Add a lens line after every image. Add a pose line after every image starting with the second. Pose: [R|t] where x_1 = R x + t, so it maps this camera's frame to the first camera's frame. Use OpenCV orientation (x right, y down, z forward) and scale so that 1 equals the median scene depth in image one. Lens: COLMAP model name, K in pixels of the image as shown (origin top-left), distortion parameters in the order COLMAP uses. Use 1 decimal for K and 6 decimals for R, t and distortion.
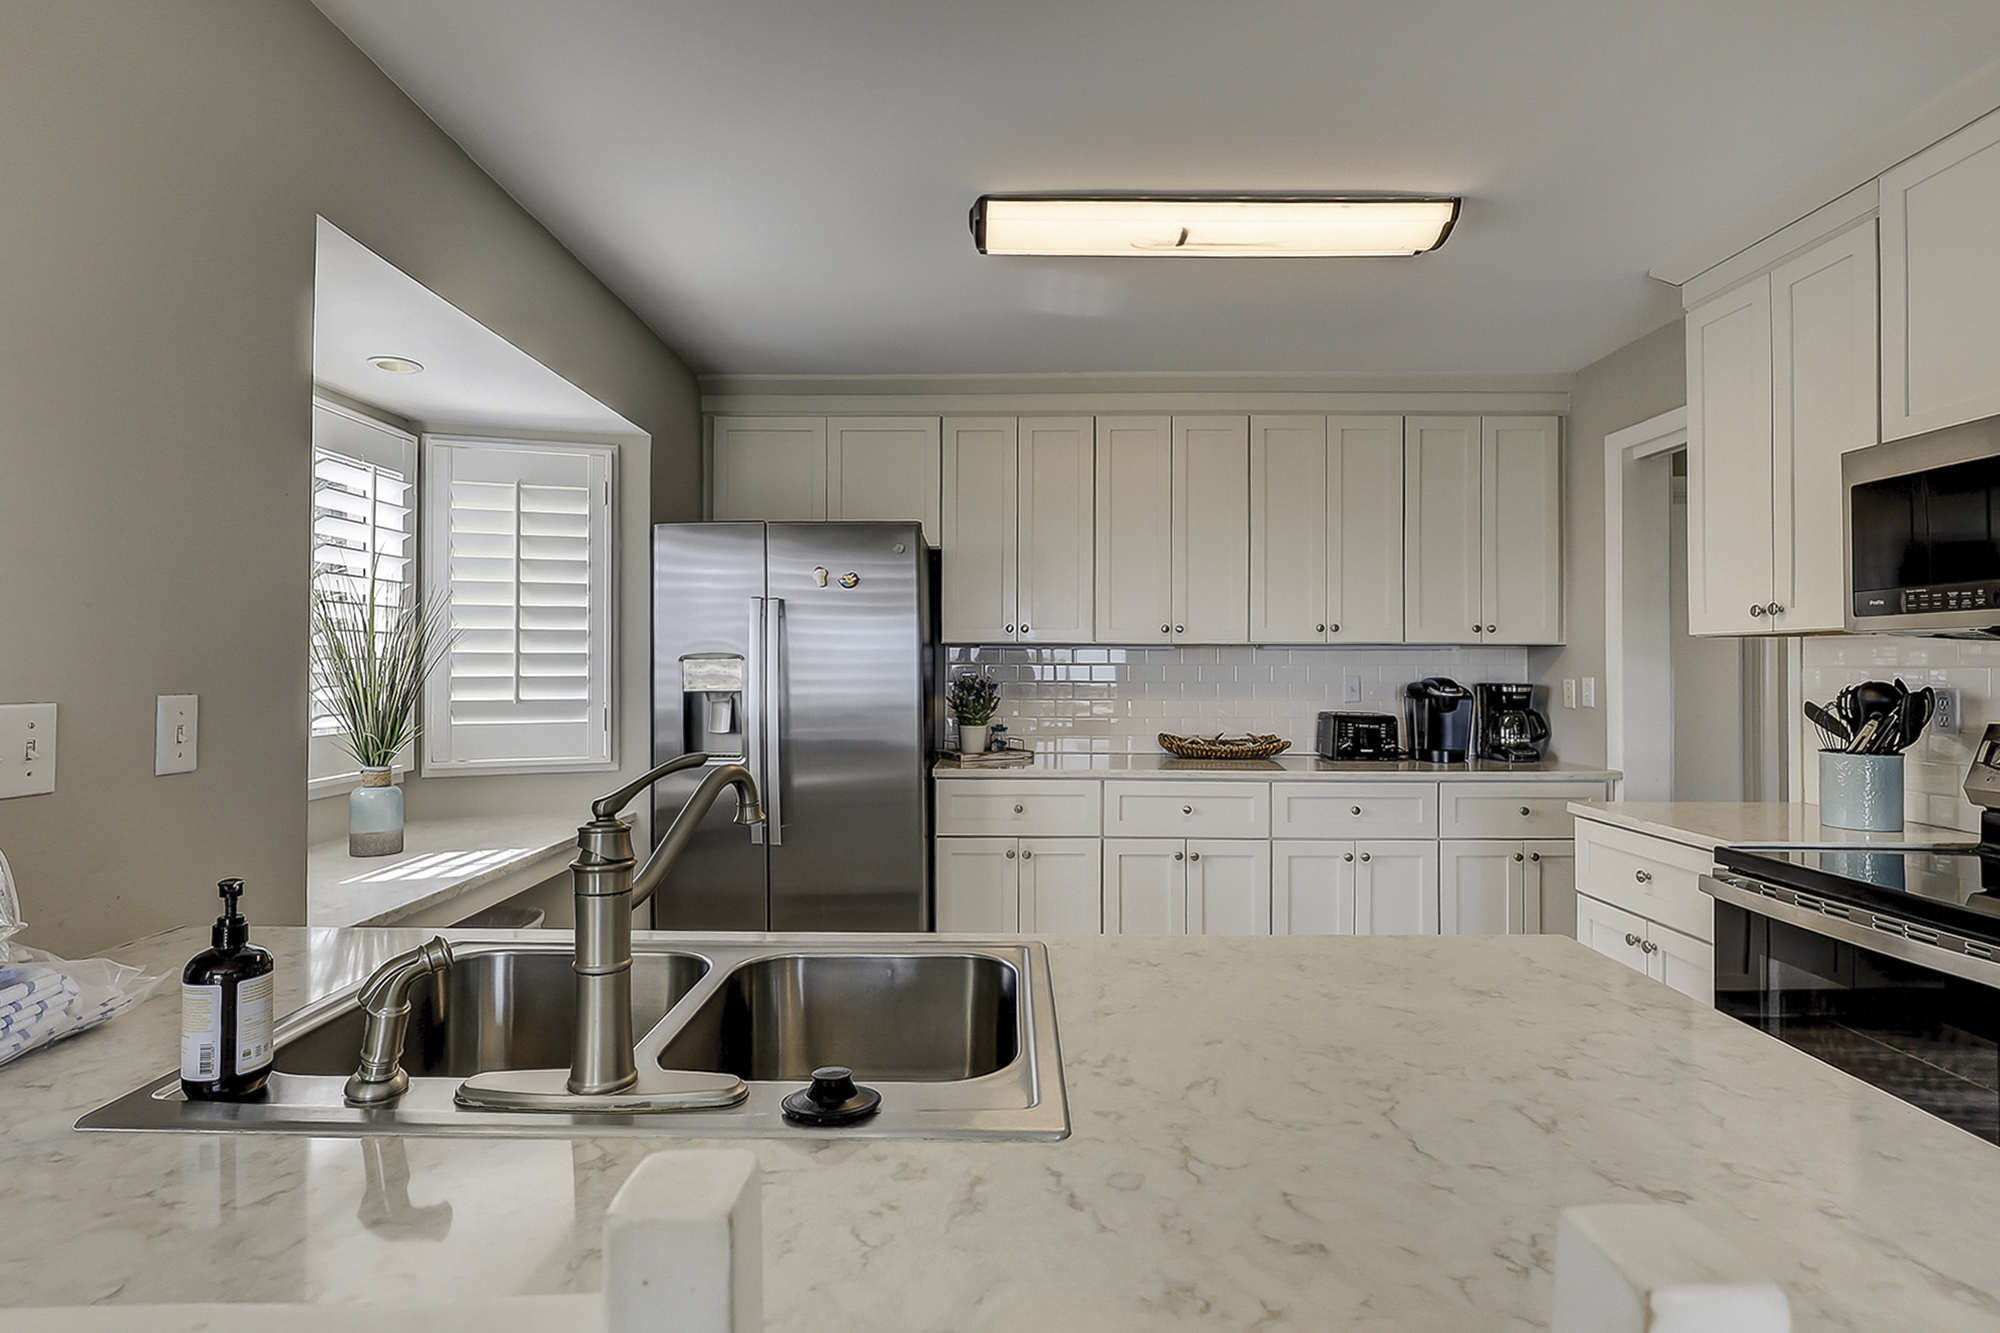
lens RADIAL K [[977.6, 0, 976.0], [0, 977.6, 652.4], [0, 0, 1]] dist [-0.005135, 0.000007]
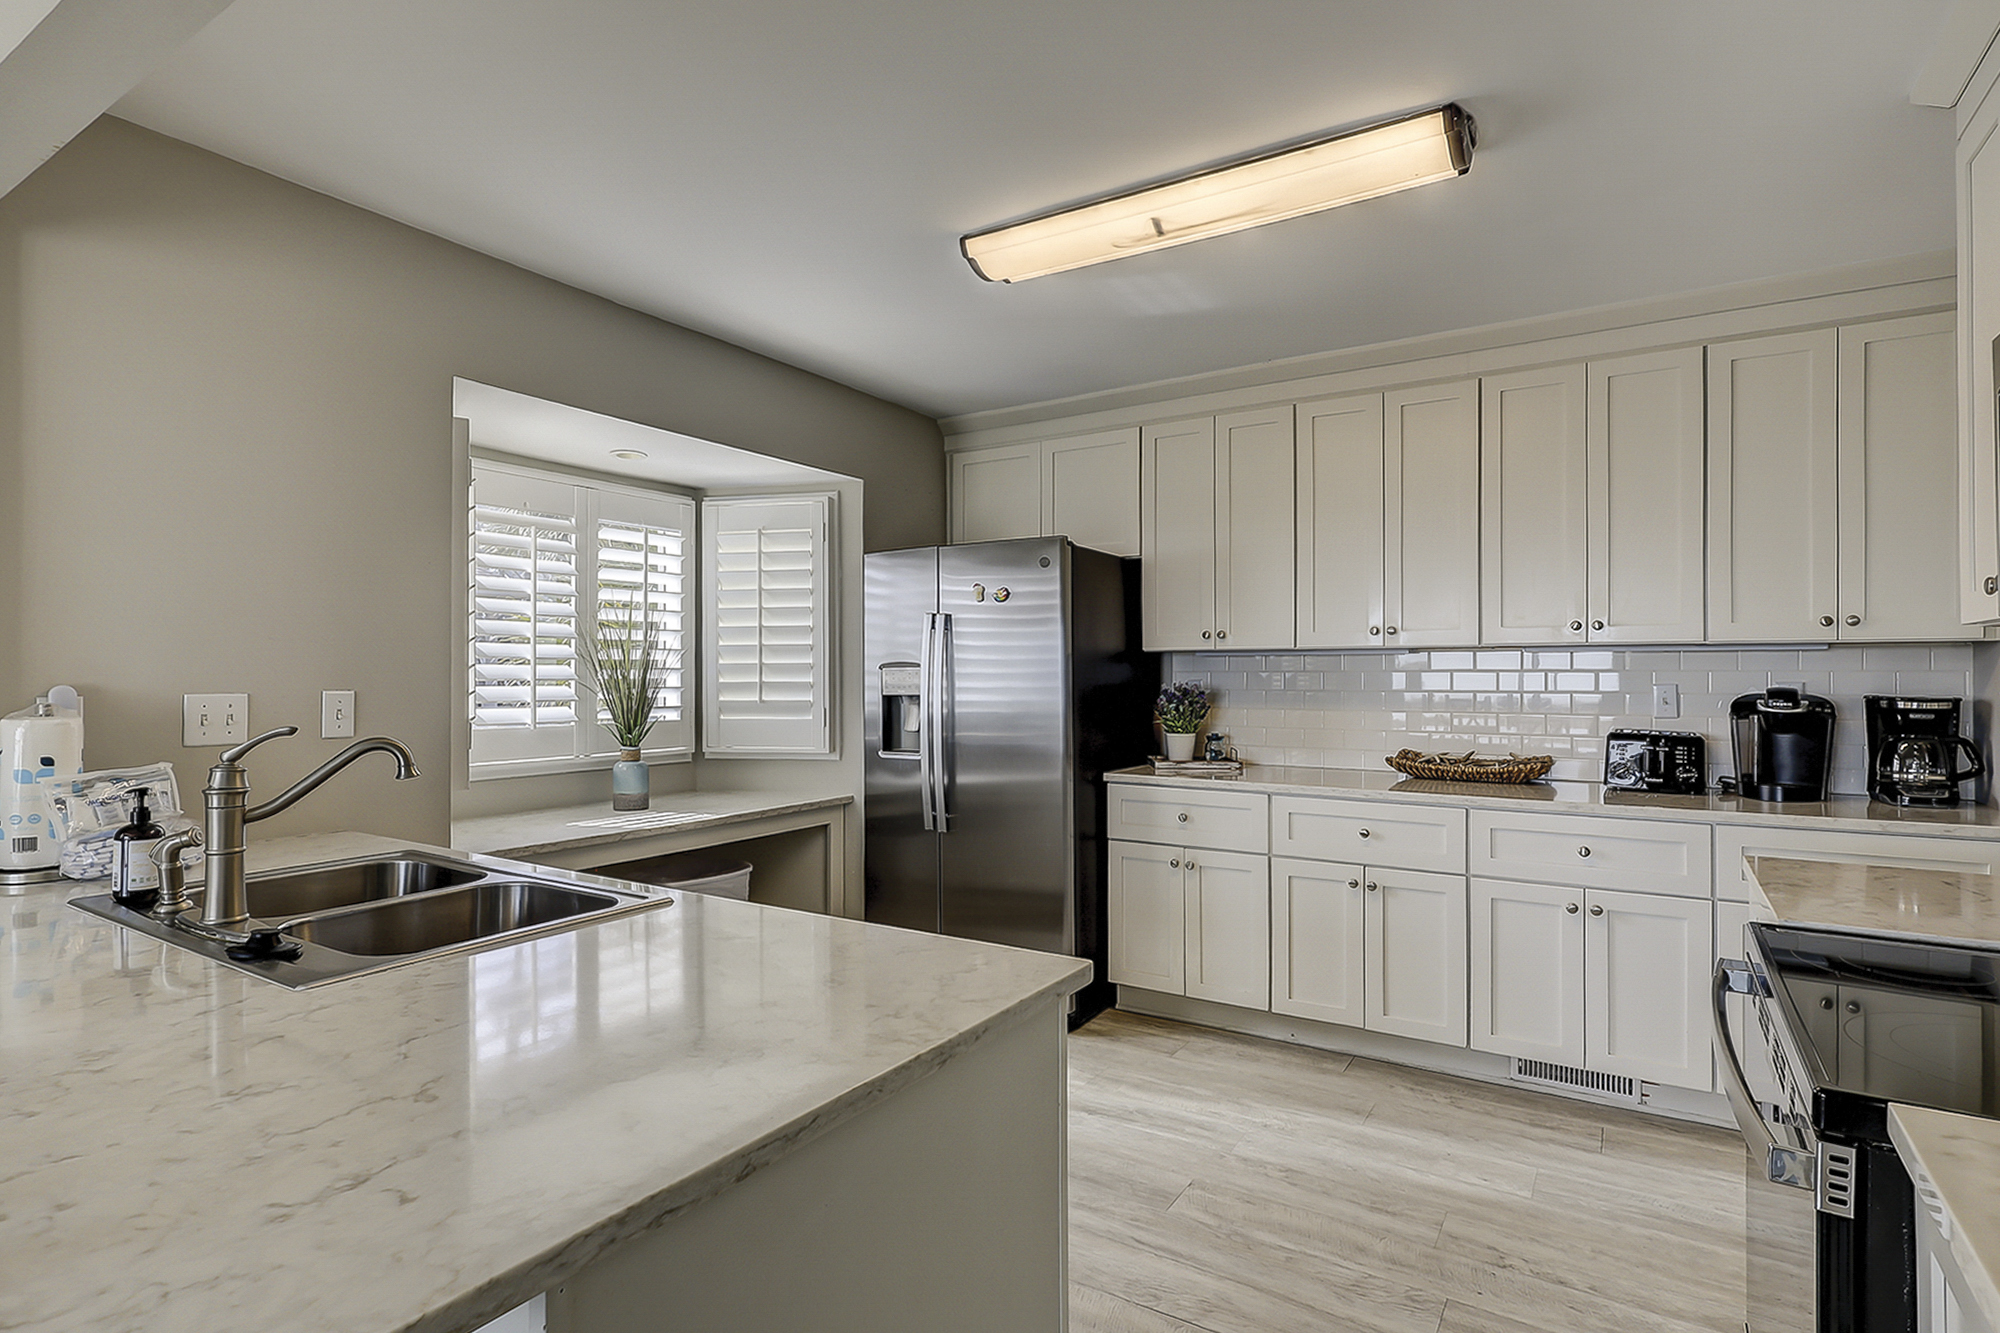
lens RADIAL K [[977.6, 0, 1004.7], [0, 977.6, 667.5], [0, 0, 1]] dist [-0.005135, 0.000007]
pose [[0.856237, -0.004965, -0.516559, 0.397602], [0.008235, 0.999958, 0.004040, 0.002757], [0.516517, -0.007713, 0.856242, 0.064947]]
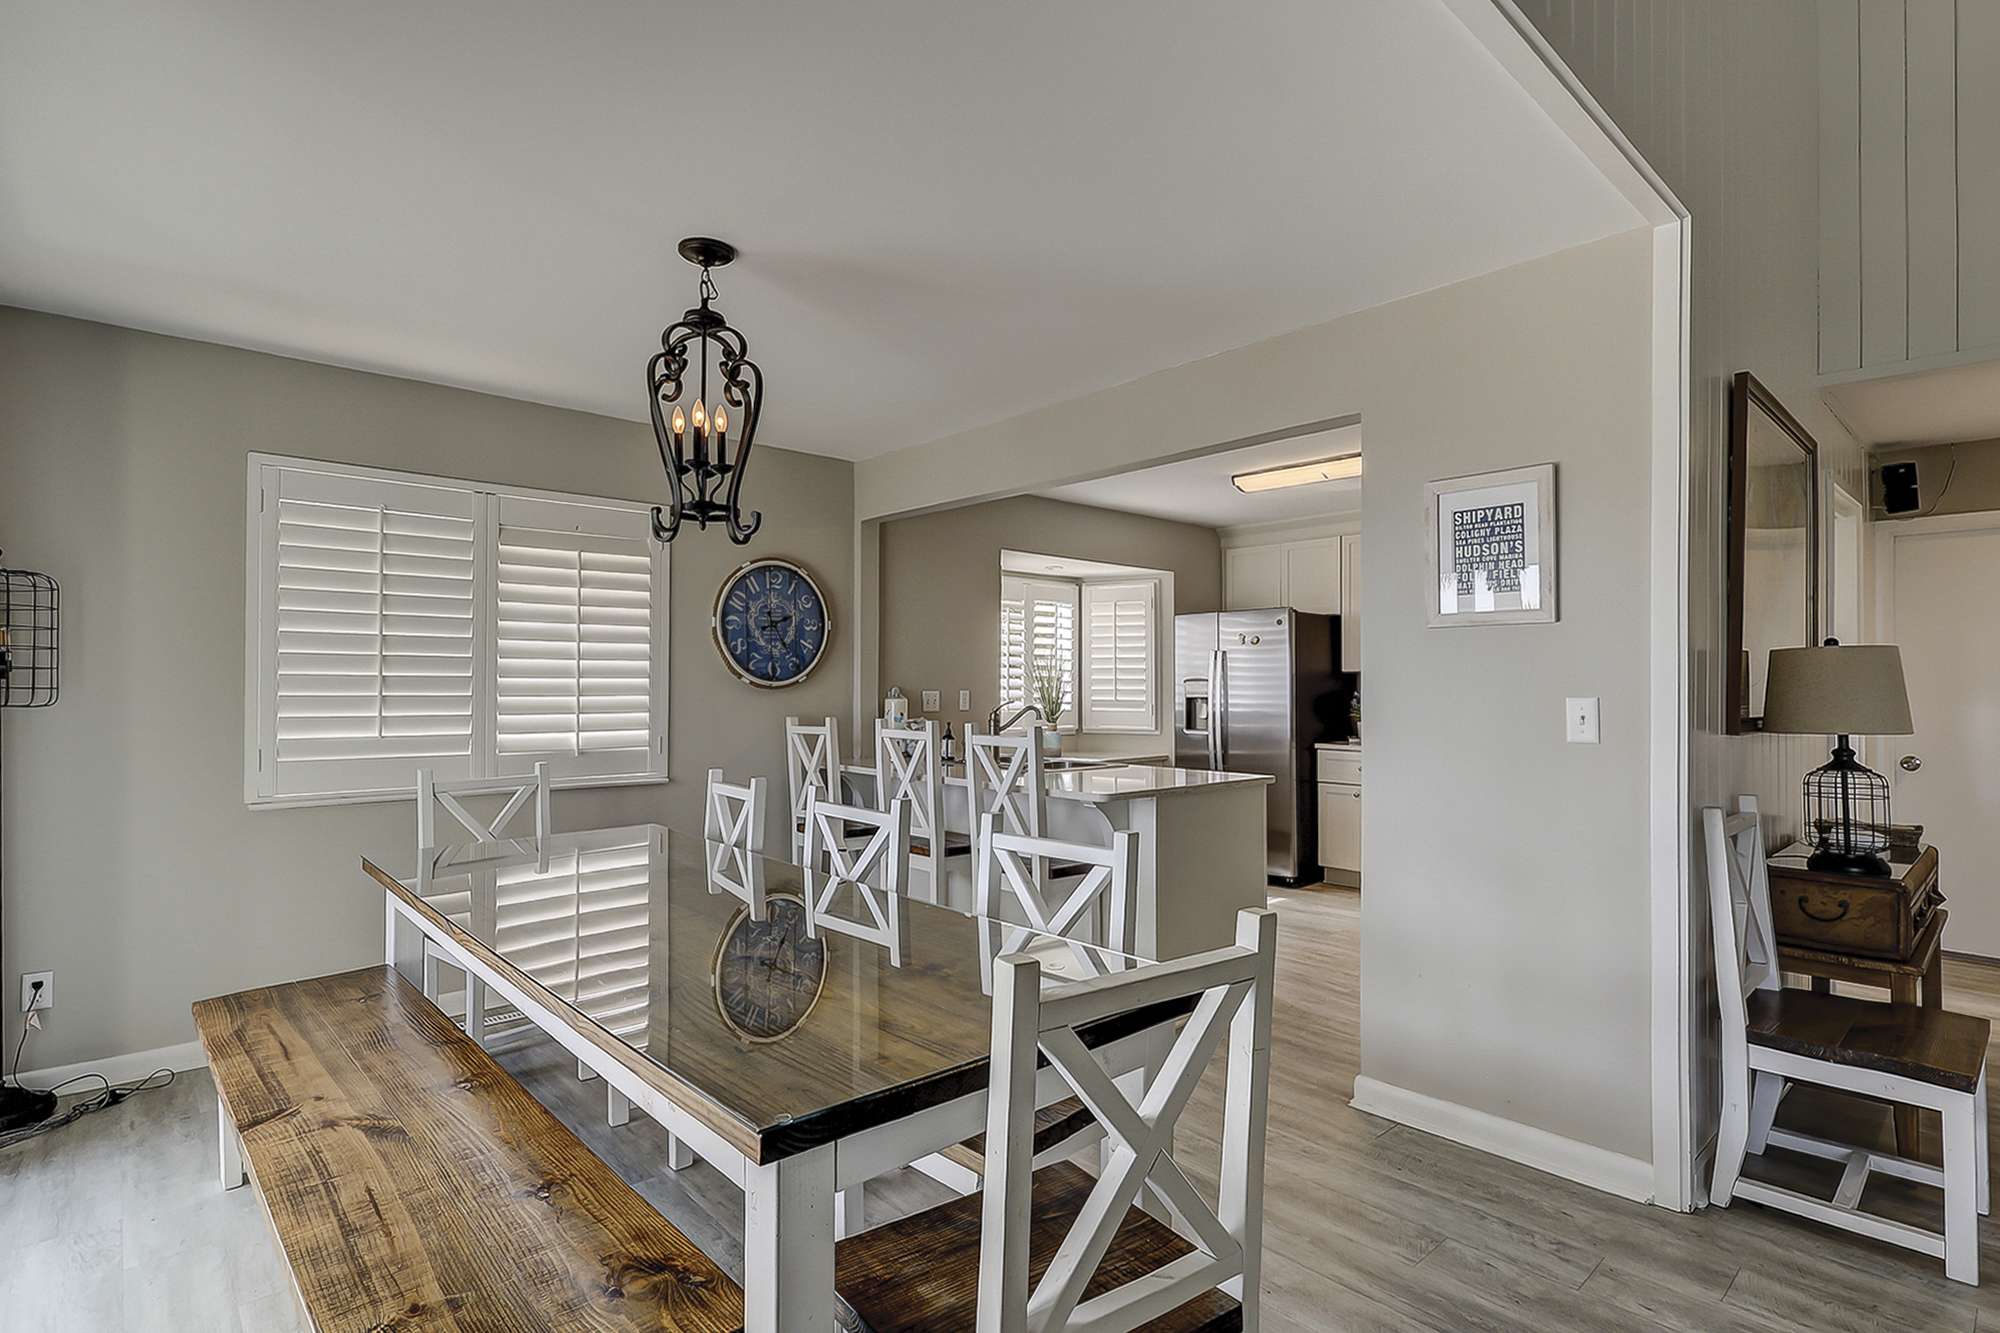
lens RADIAL K [[977.6, 0, 1016.2], [0, 977.6, 685.2], [0, 0, 1]] dist [-0.005135, 0.000007]
pose [[0.690042, 0.002347, -0.723766, 0.857242], [0.004981, 0.999956, 0.007992, -0.003289], [0.723752, -0.009120, 0.689999, -0.610081]]
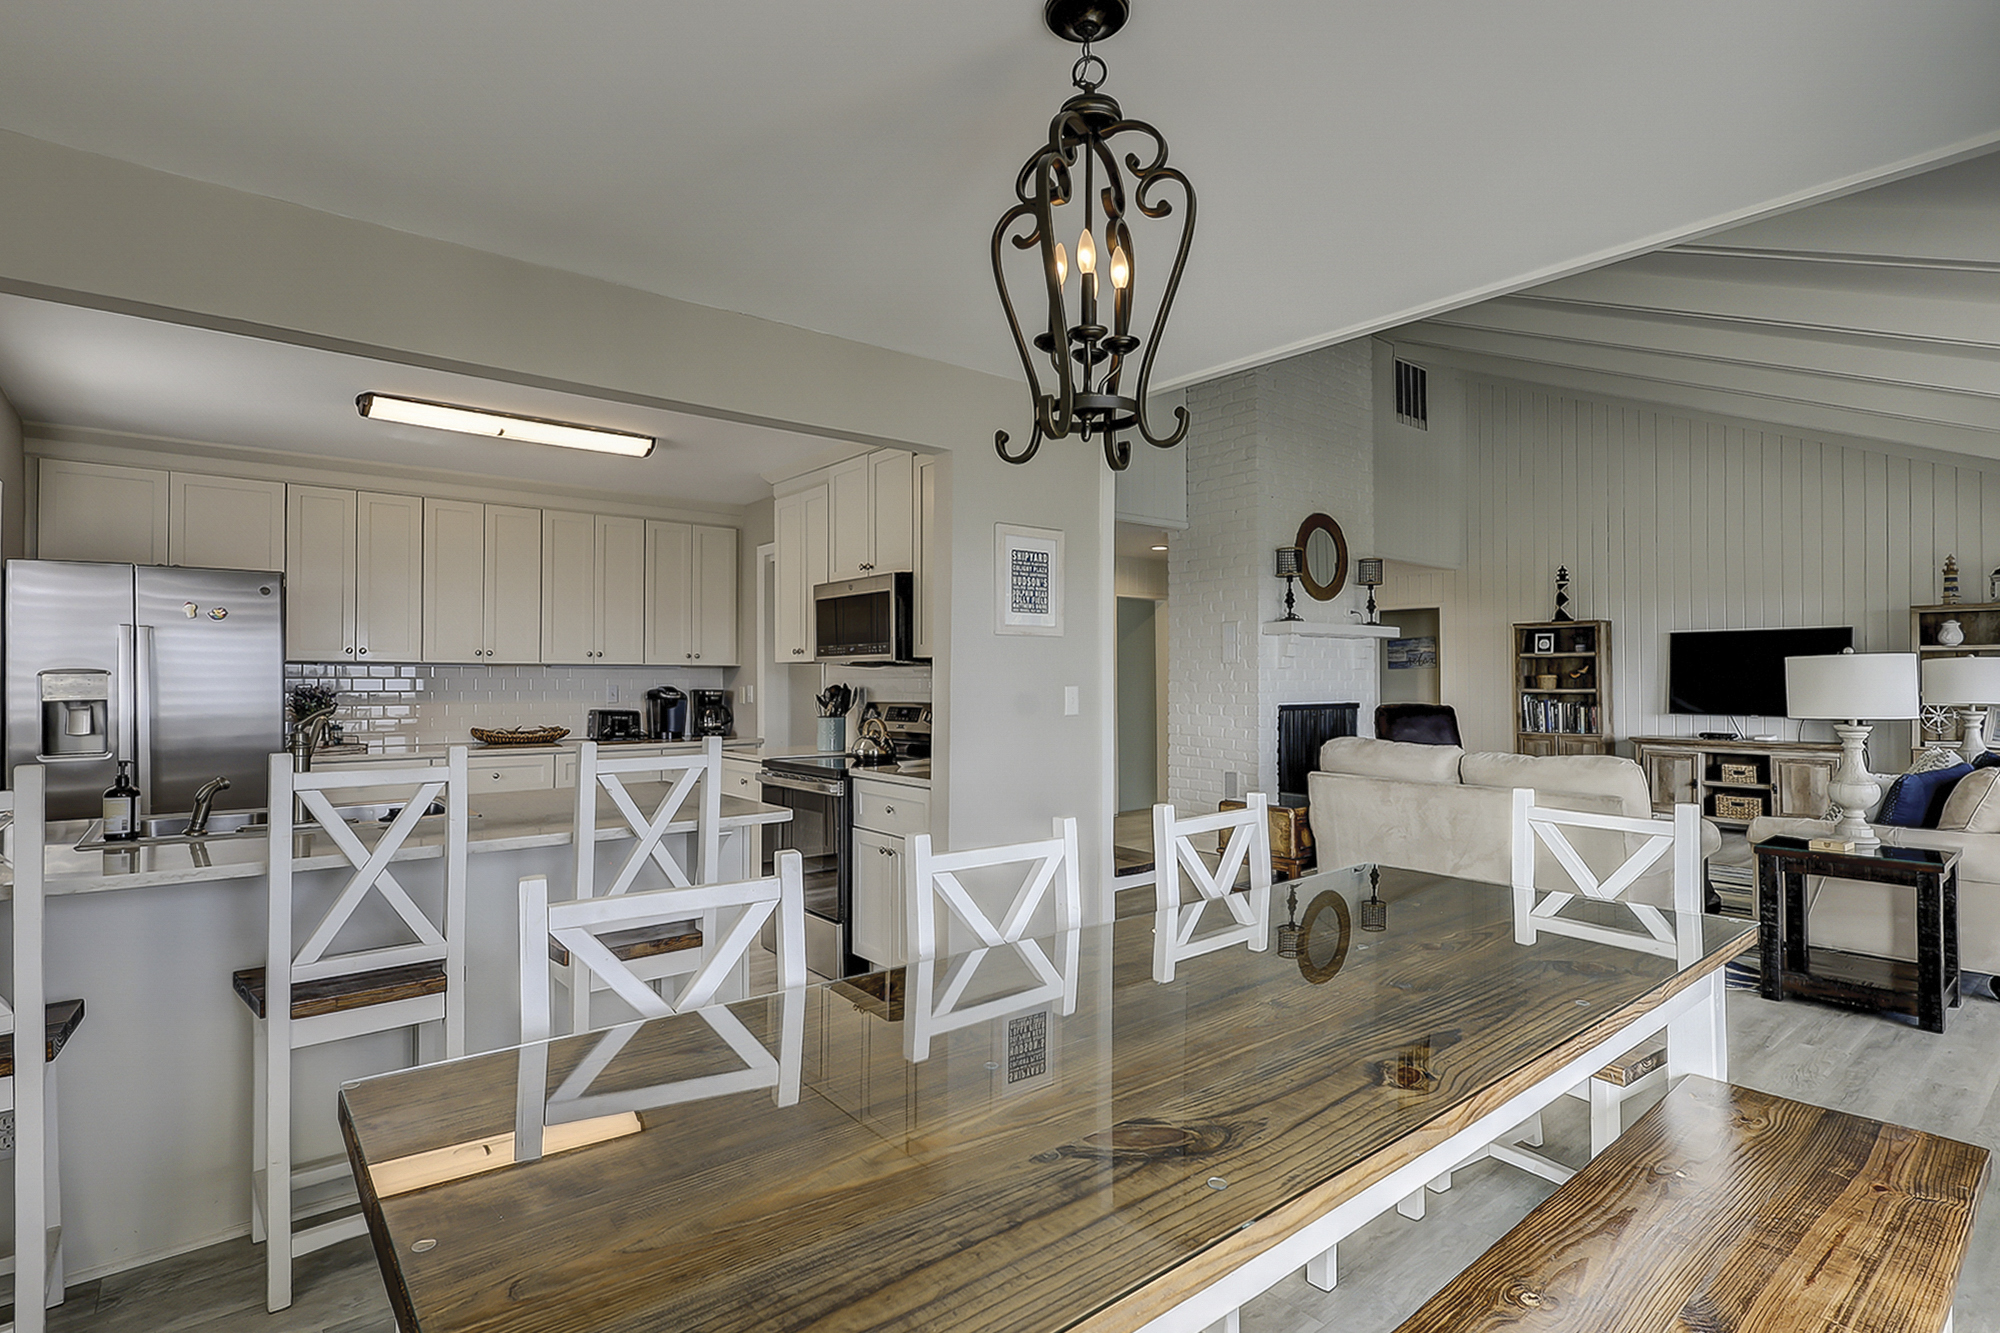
lens RADIAL K [[977.6, 0, 977.5], [0, 977.6, 671.4], [0, 0, 1]] dist [-0.005135, 0.000007]
pose [[0.768873, 0.003232, 0.639394, -0.167664], [-0.005609, 0.999983, 0.001691, -0.004268], [-0.639377, -0.004886, 0.768878, -0.601027]]
